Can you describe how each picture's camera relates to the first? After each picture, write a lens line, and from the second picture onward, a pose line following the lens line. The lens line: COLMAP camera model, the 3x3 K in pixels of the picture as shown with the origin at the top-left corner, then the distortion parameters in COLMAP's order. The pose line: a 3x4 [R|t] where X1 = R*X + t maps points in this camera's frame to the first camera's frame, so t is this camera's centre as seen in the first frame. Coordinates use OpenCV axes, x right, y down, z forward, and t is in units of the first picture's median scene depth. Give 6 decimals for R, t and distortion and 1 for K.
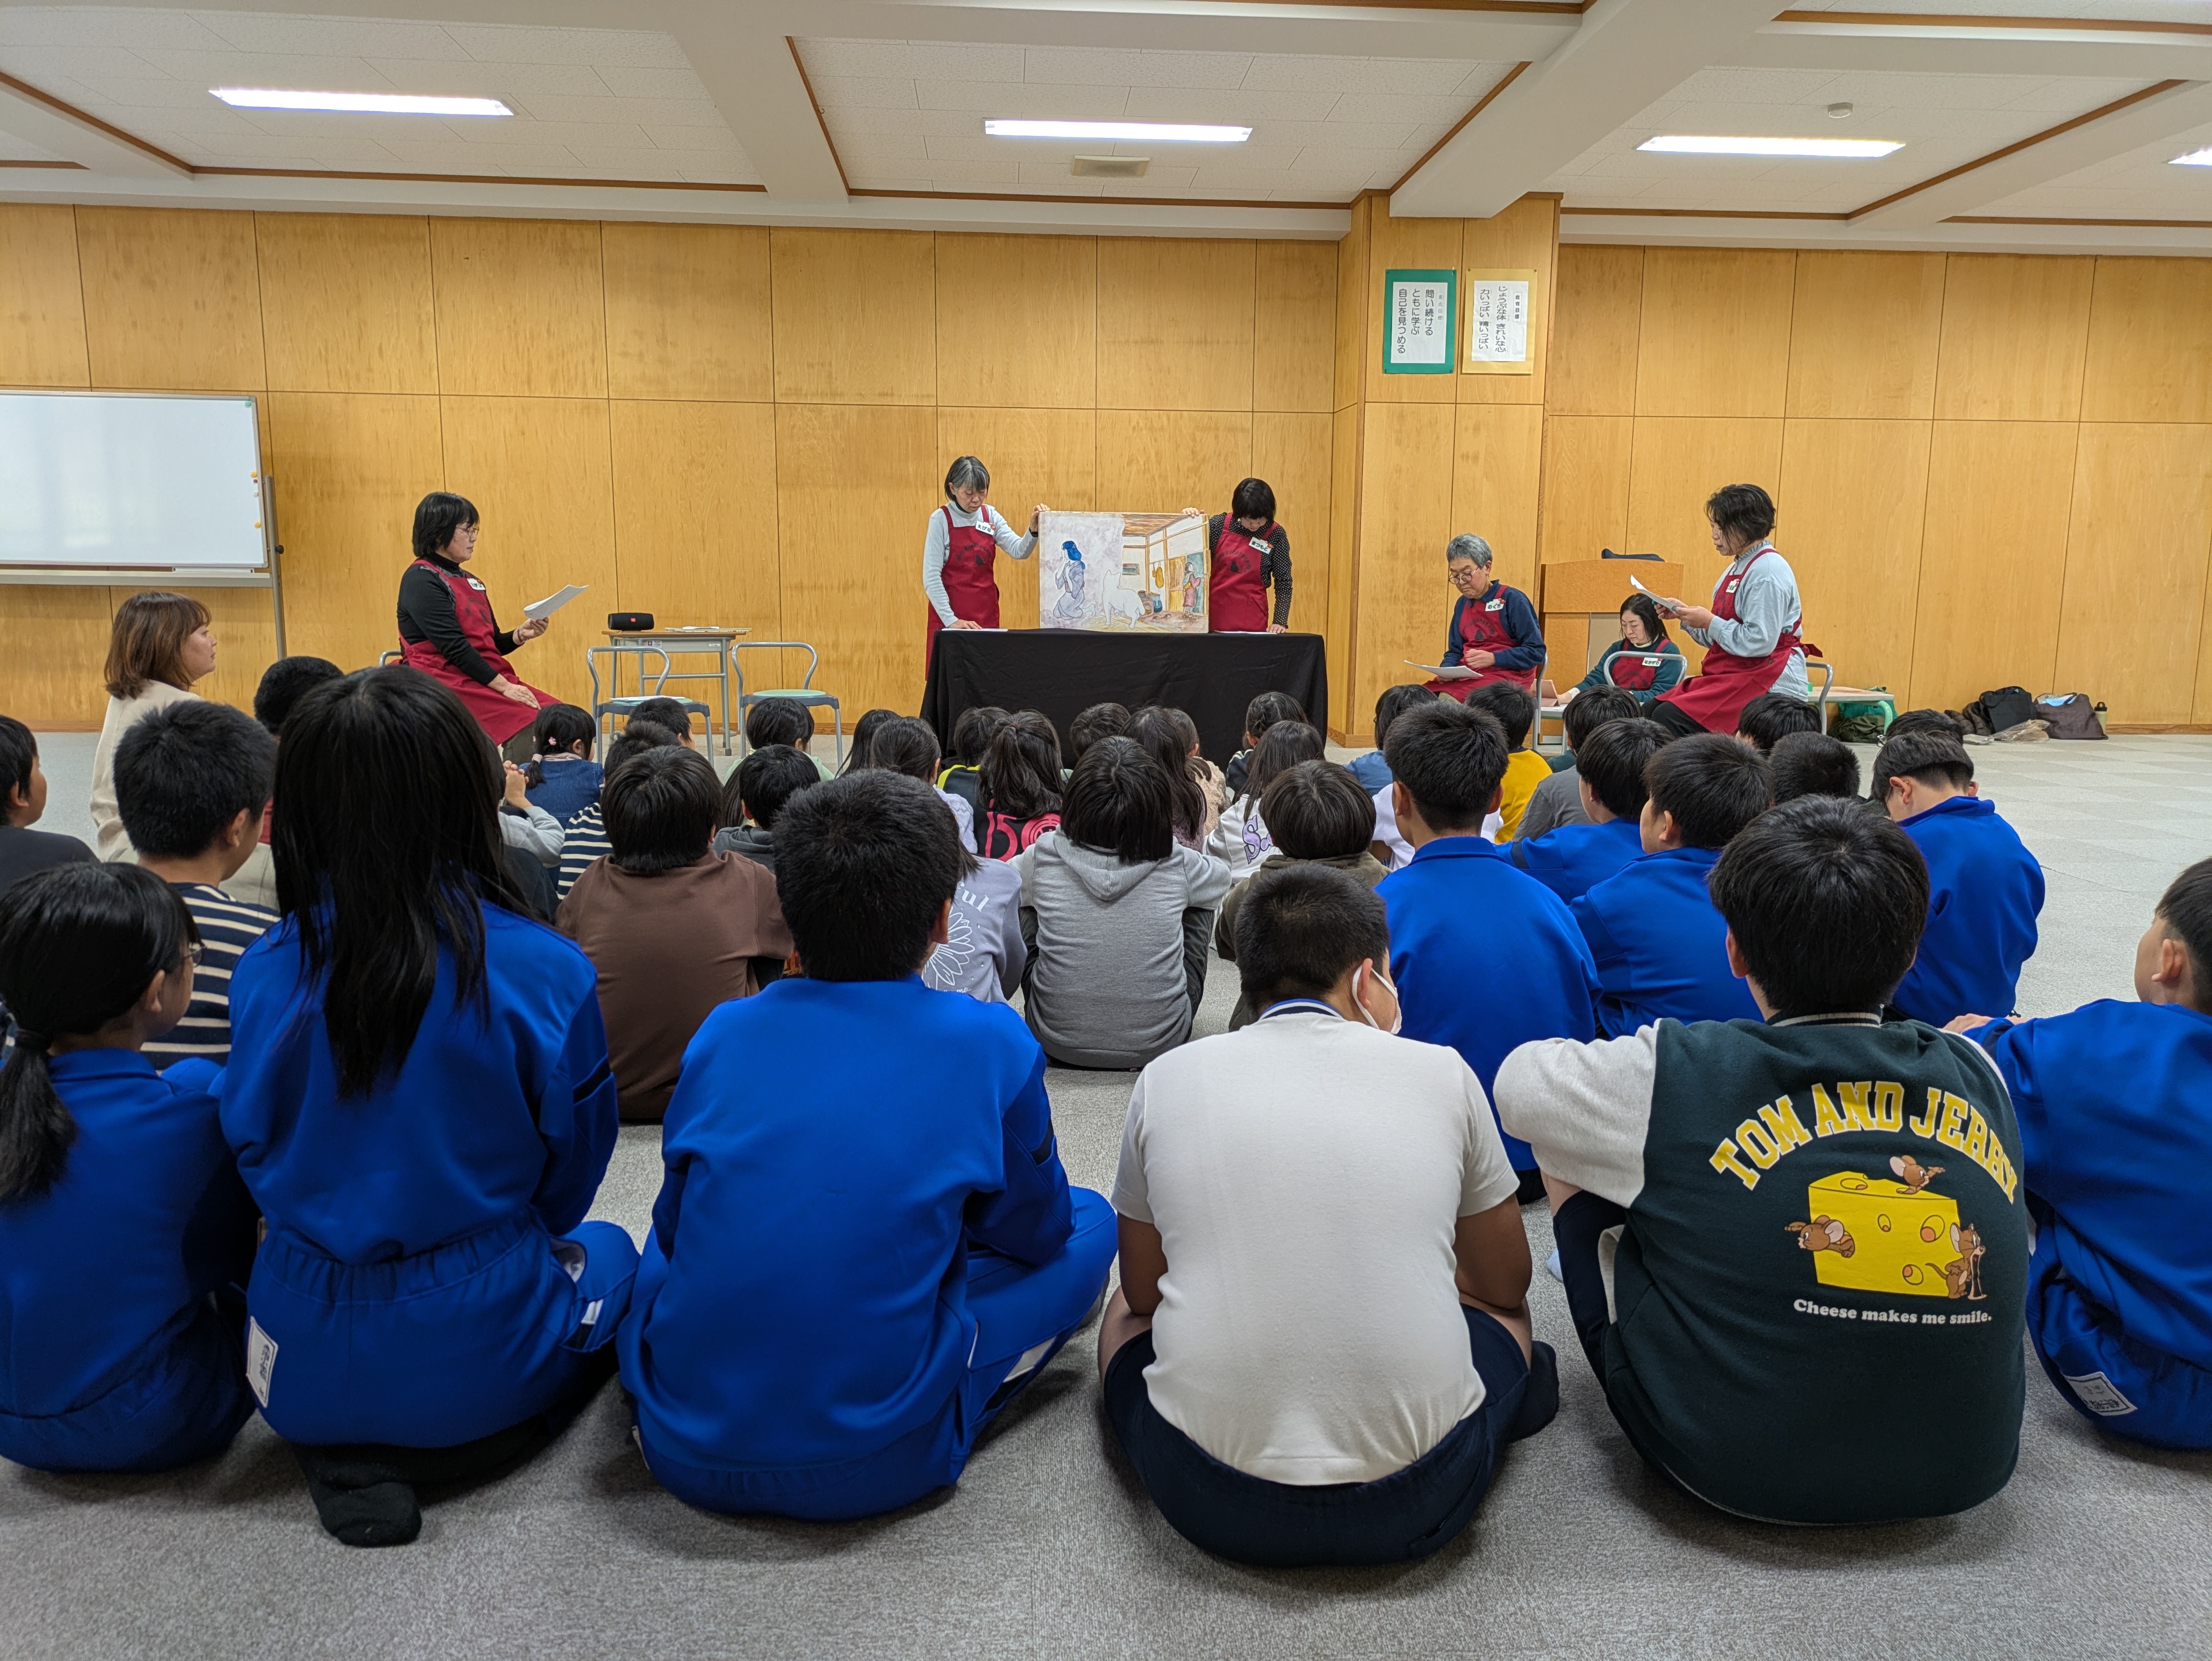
lens RADIAL K [[1743.2, 0, 1100.8], [0, 1743.2, 800.5], [0, 0, 1]] dist [0.055267, -0.067742]
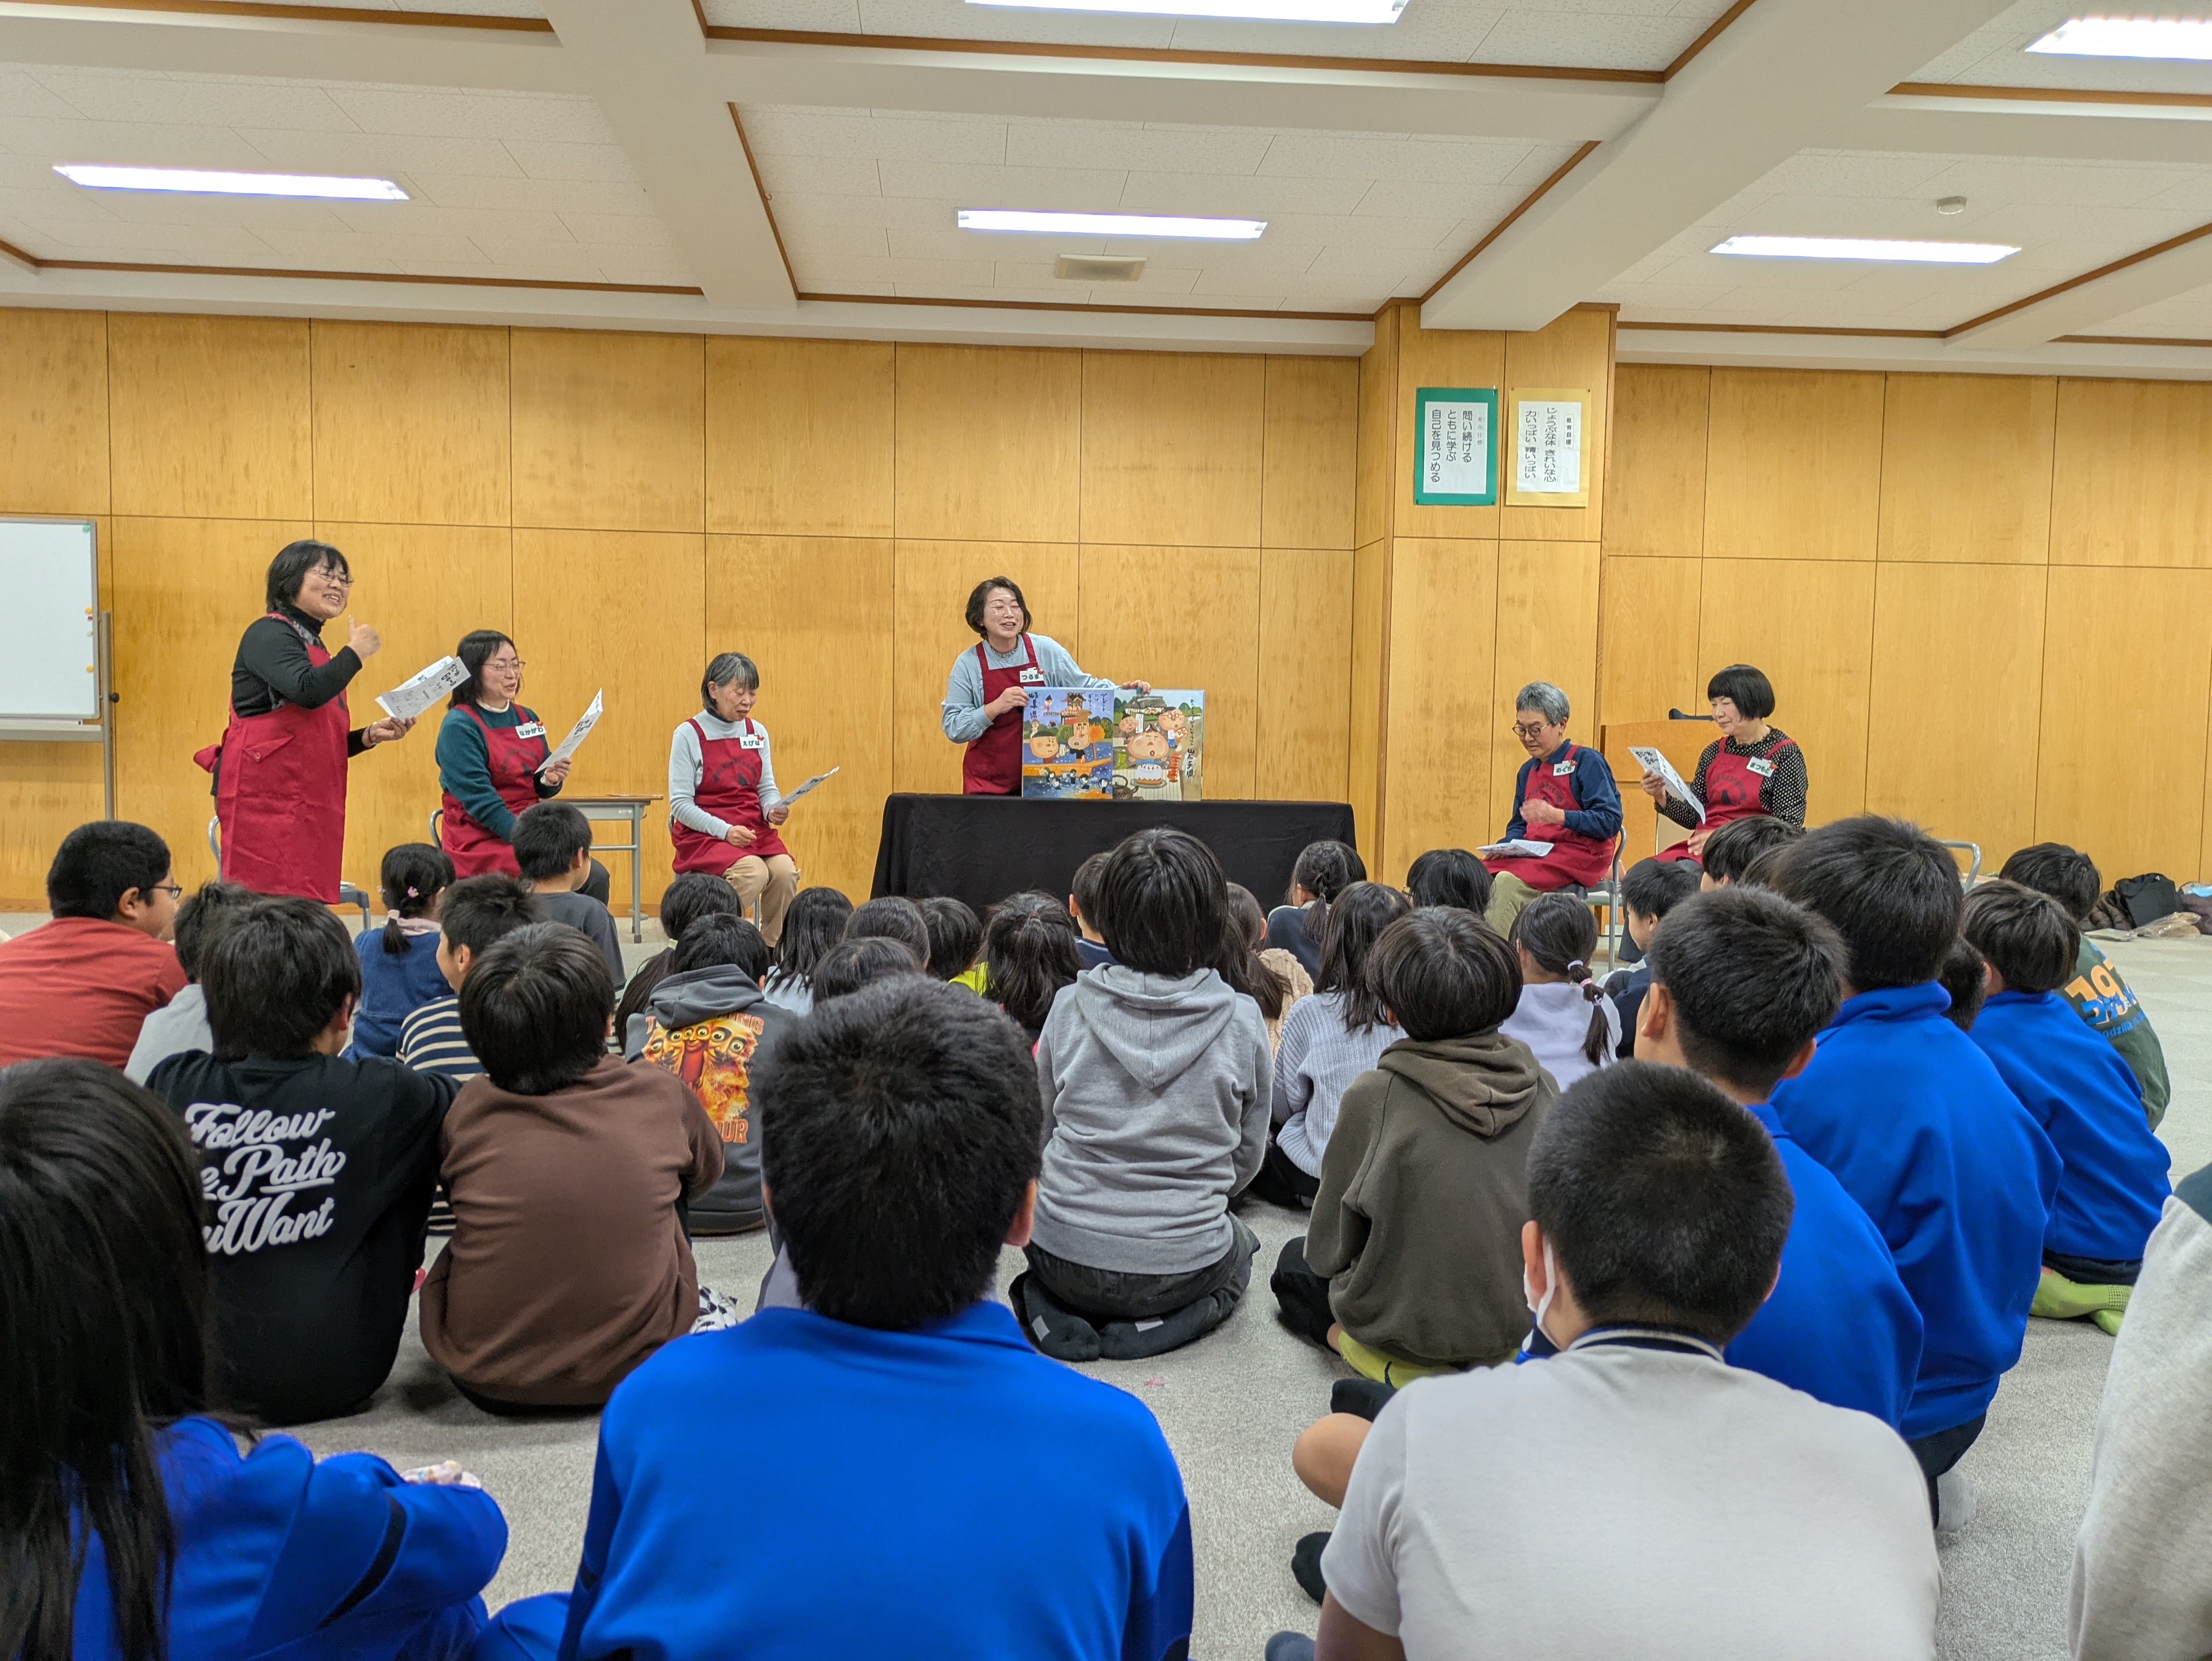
lens RADIAL K [[1743.2, 0, 1100.8], [0, 1743.2, 800.5], [0, 0, 1]] dist [0.055267, -0.067742]
pose [[0.999350, 0.009021, 0.034911, -0.021716], [-0.005315, 0.994476, -0.104832, -0.007165], [-0.035663, 0.104579, 0.993877, 0.158761]]
